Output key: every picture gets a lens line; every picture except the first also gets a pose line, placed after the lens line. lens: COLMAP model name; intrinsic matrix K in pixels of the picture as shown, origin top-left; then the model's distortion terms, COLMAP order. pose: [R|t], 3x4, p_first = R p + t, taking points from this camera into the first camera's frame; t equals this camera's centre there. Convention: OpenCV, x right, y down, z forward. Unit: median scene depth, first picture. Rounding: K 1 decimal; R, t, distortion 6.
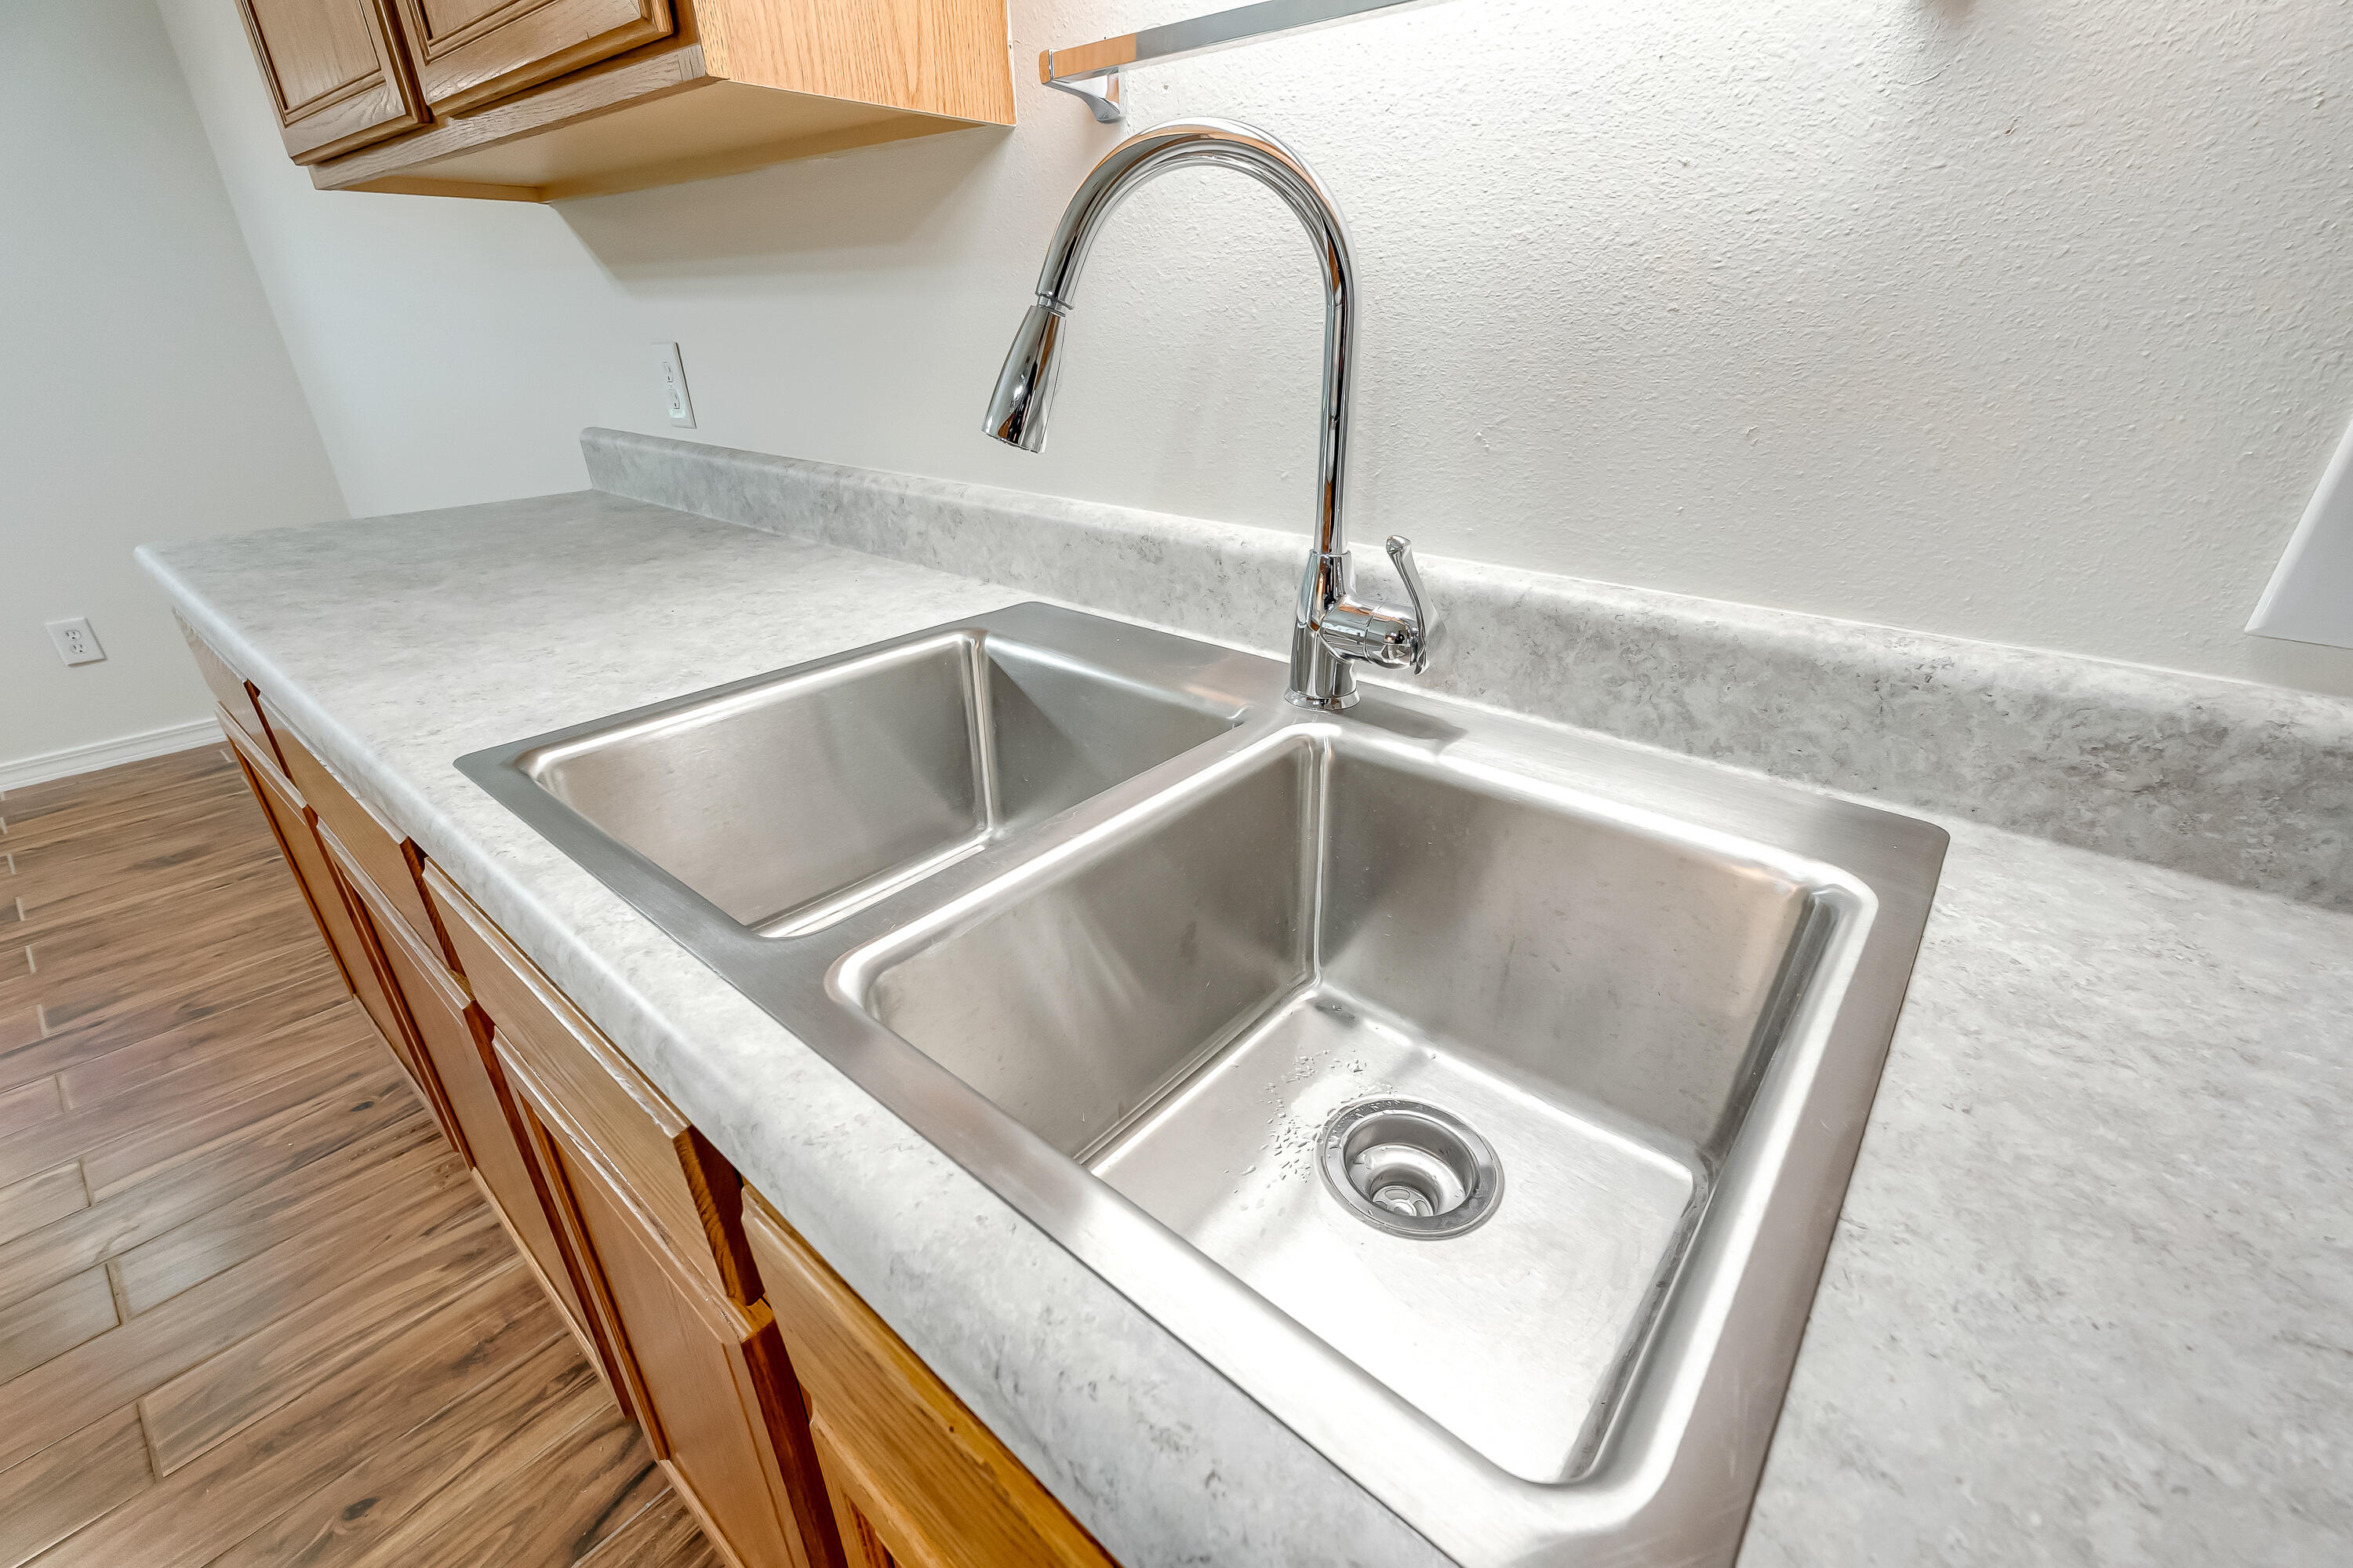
lens RADIAL K [[981.2, 0, 1179.2], [0, 981.2, 785.8], [0, 0, 1]] dist [0.001241, 0.000895]
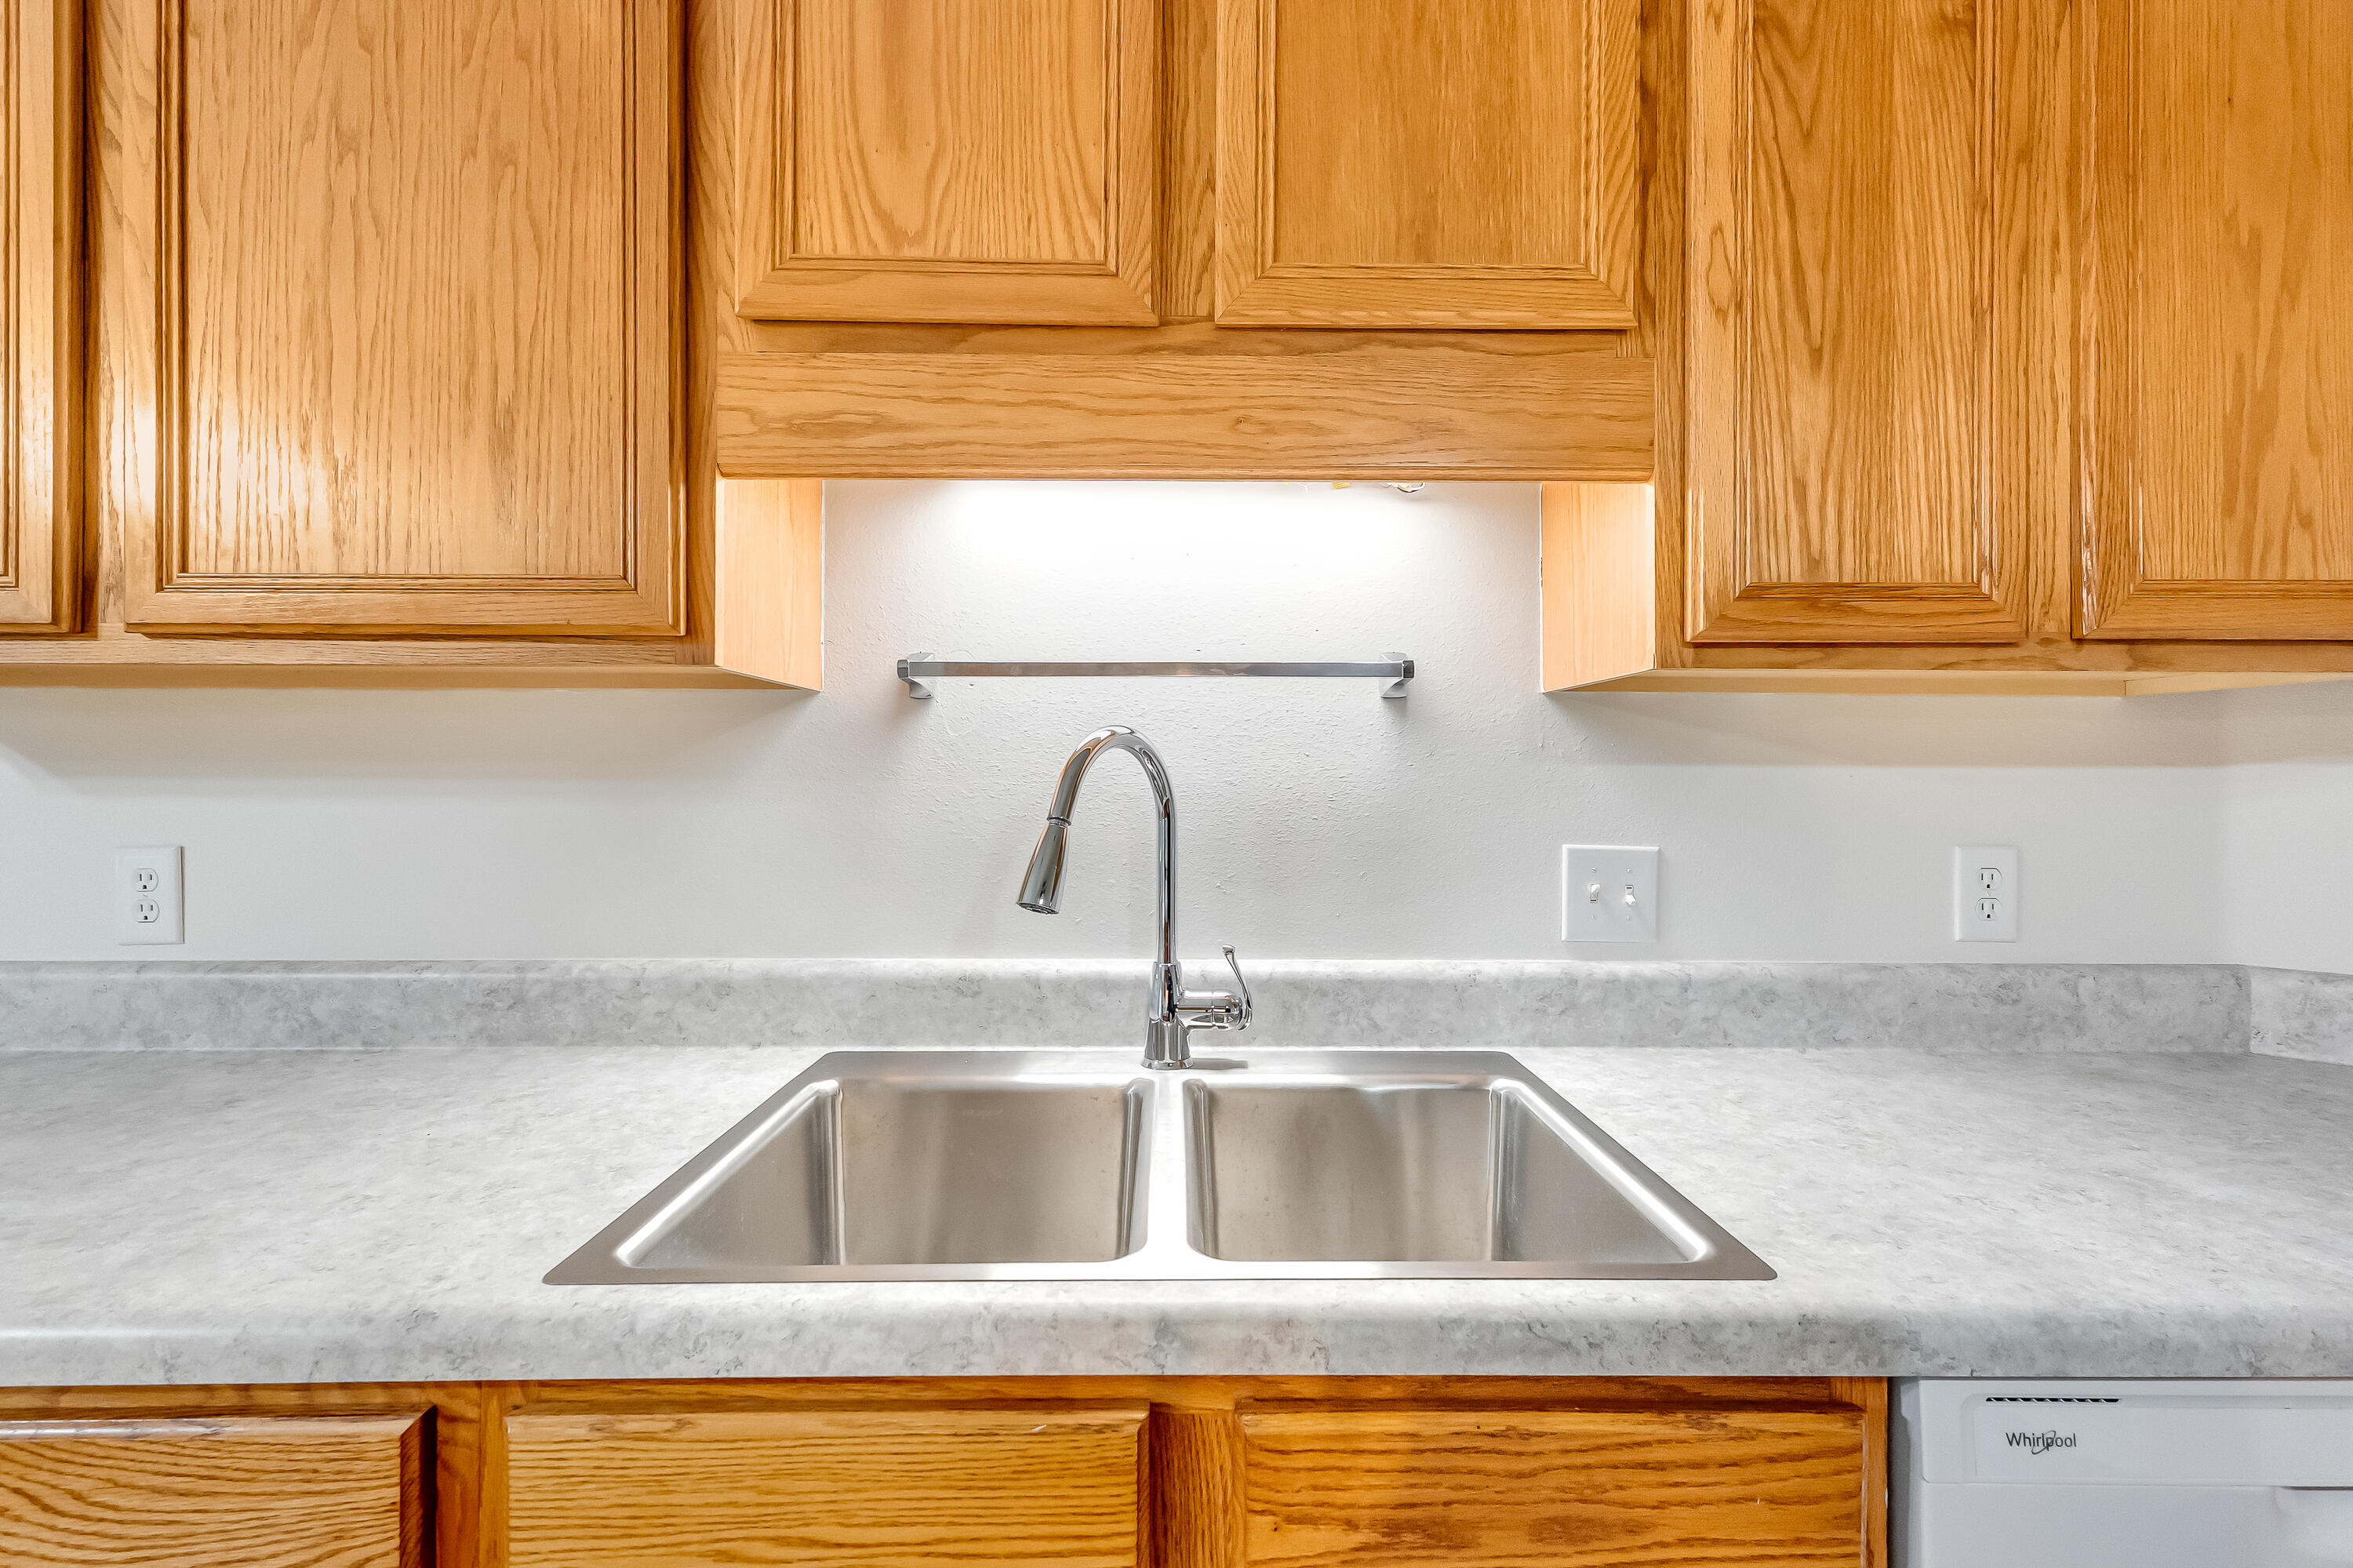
lens RADIAL K [[981.2, 0, 1181.3], [0, 981.2, 779.1], [0, 0, 1]] dist [0.001241, 0.000895]
pose [[0.757592, 0.007812, 0.652682, -0.657744], [0.277911, 0.900907, -0.333365, 0.016453], [-0.590610, 0.433942, 0.680348, -0.143294]]
